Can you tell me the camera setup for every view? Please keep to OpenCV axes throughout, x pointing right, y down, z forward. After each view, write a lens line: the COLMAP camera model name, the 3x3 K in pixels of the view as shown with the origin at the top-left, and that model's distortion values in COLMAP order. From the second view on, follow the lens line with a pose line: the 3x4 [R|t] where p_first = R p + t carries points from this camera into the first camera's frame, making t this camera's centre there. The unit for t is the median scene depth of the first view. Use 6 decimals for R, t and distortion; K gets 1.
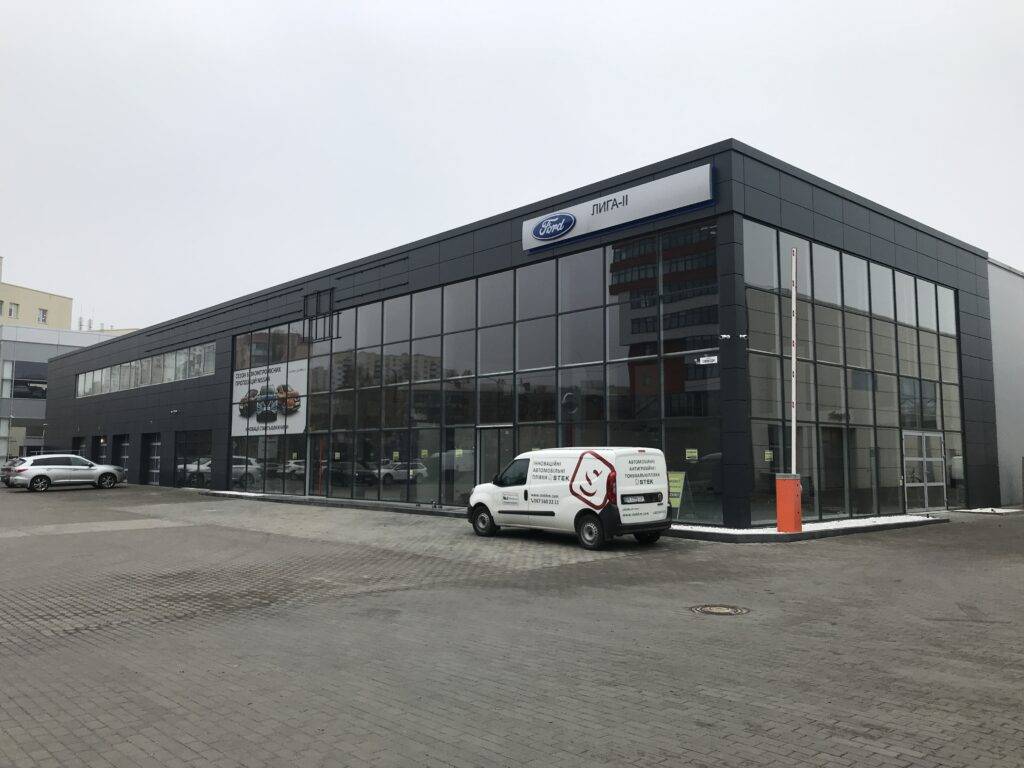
lens RADIAL K [[828.5, 0, 506.1], [0, 828.5, 384.1], [0, 0, 1]] dist [0.011272, -0.004995]
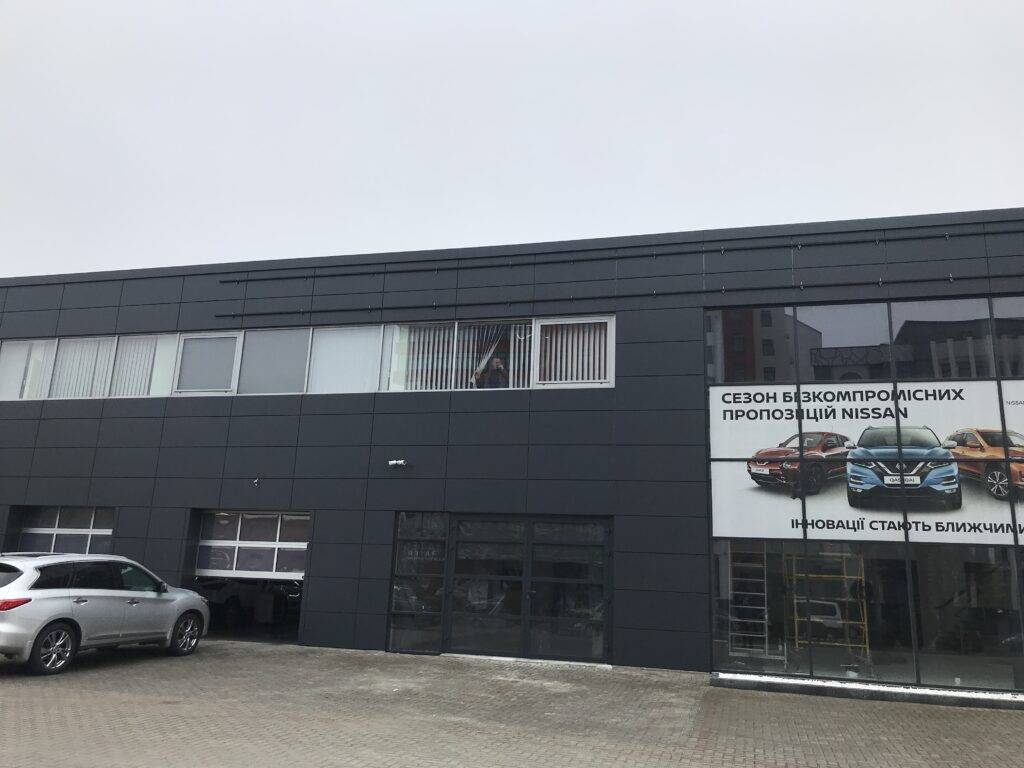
lens RADIAL K [[828.5, 0, 514.8], [0, 828.5, 384.4], [0, 0, 1]] dist [0.011272, -0.004995]
pose [[0.836673, 0.161368, 0.523392, -0.673420], [-0.086778, 0.982598, -0.164227, 0.067230], [-0.540785, 0.091985, 0.836116, 0.721817]]
